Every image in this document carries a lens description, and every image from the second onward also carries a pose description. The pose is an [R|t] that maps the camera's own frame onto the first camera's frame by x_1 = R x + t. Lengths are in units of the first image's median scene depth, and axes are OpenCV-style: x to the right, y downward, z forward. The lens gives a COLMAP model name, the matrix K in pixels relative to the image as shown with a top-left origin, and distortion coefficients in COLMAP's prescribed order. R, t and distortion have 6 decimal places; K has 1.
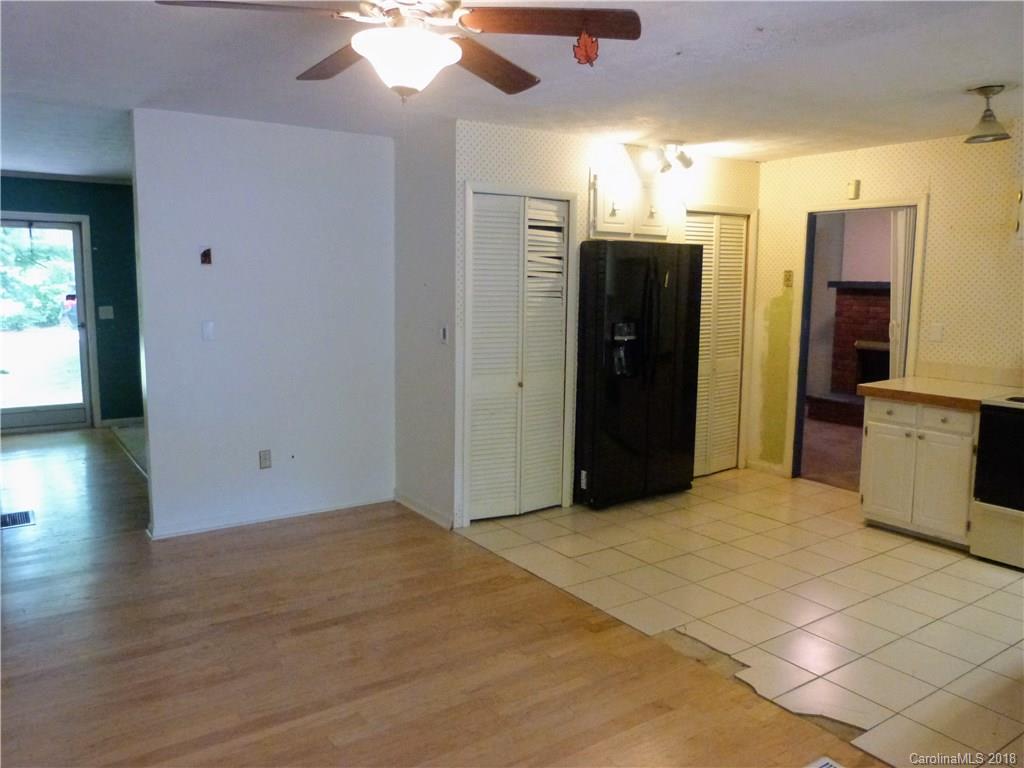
lens RADIAL K [[762.5, 0, 512.6], [0, 762.5, 387.5], [0, 0, 1]] dist [-0.039128, 0.027691]
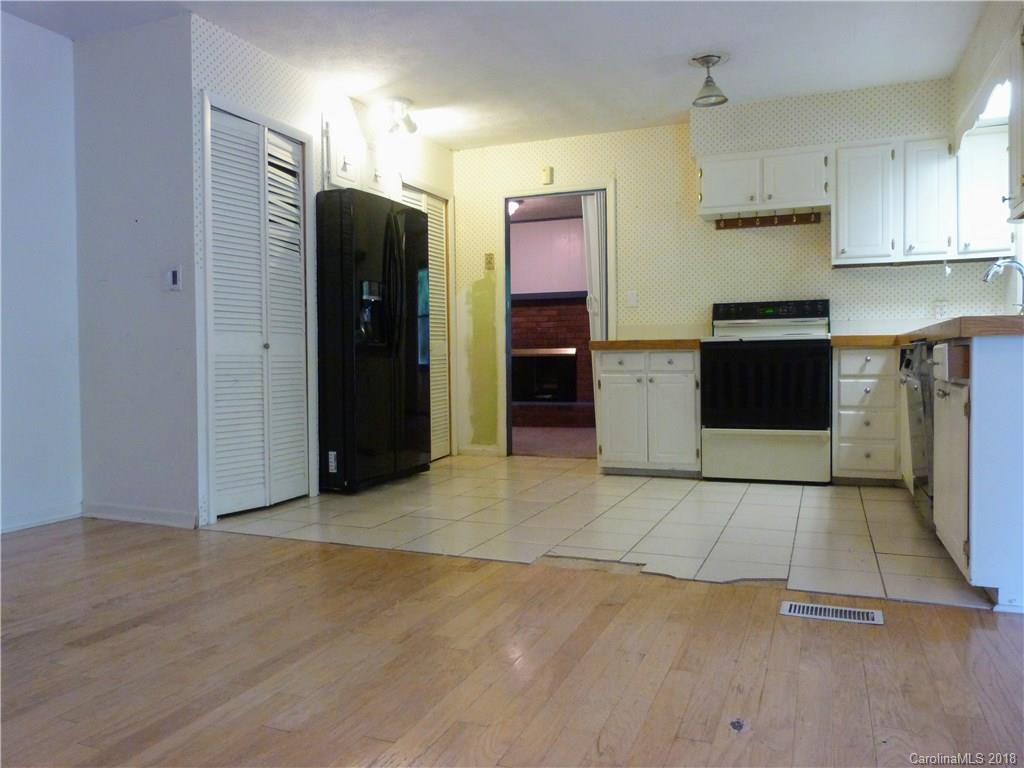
lens RADIAL K [[762.5, 0, 511.8], [0, 762.5, 380.3], [0, 0, 1]] dist [-0.039128, 0.027691]
pose [[0.843106, -0.036713, 0.536493, -0.206027], [0.094312, 0.992298, -0.080309, 0.122895], [-0.529413, 0.118307, 0.840075, 0.156966]]
